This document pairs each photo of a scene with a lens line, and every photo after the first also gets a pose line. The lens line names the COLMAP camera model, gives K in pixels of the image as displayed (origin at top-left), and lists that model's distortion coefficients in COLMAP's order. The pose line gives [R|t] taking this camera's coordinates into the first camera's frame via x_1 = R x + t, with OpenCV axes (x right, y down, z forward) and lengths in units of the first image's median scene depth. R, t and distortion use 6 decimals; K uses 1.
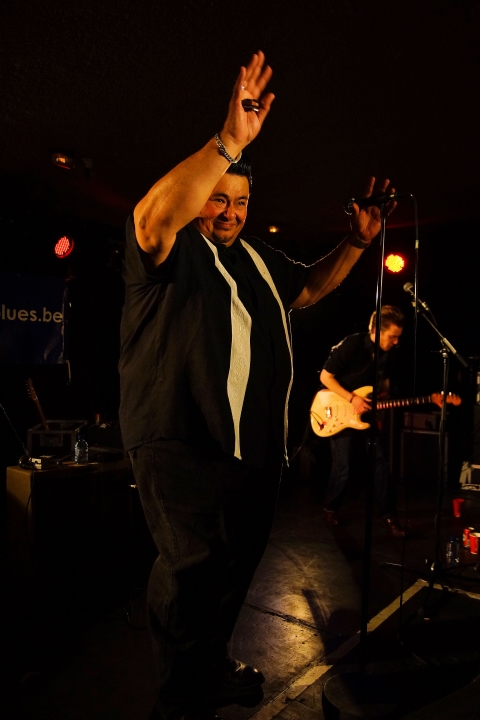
lens RADIAL K [[449.6, 0, 240.0], [0, 449.6, 360.0], [0, 0, 1]] dist [-0.046498, 0.000667]
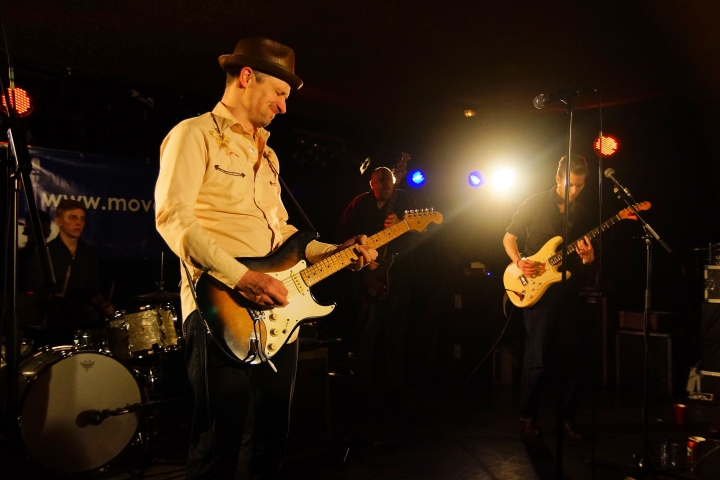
lens RADIAL K [[600.9, 0, 361.1], [0, 600.9, 256.2], [0, 0, 1]] dist [-0.058932, 0.127586]
pose [[0.993924, -0.007770, -0.109790, -0.014891], [0.004880, 0.999635, -0.026567, 0.037791], [0.109957, 0.025870, 0.993600, -0.261402]]
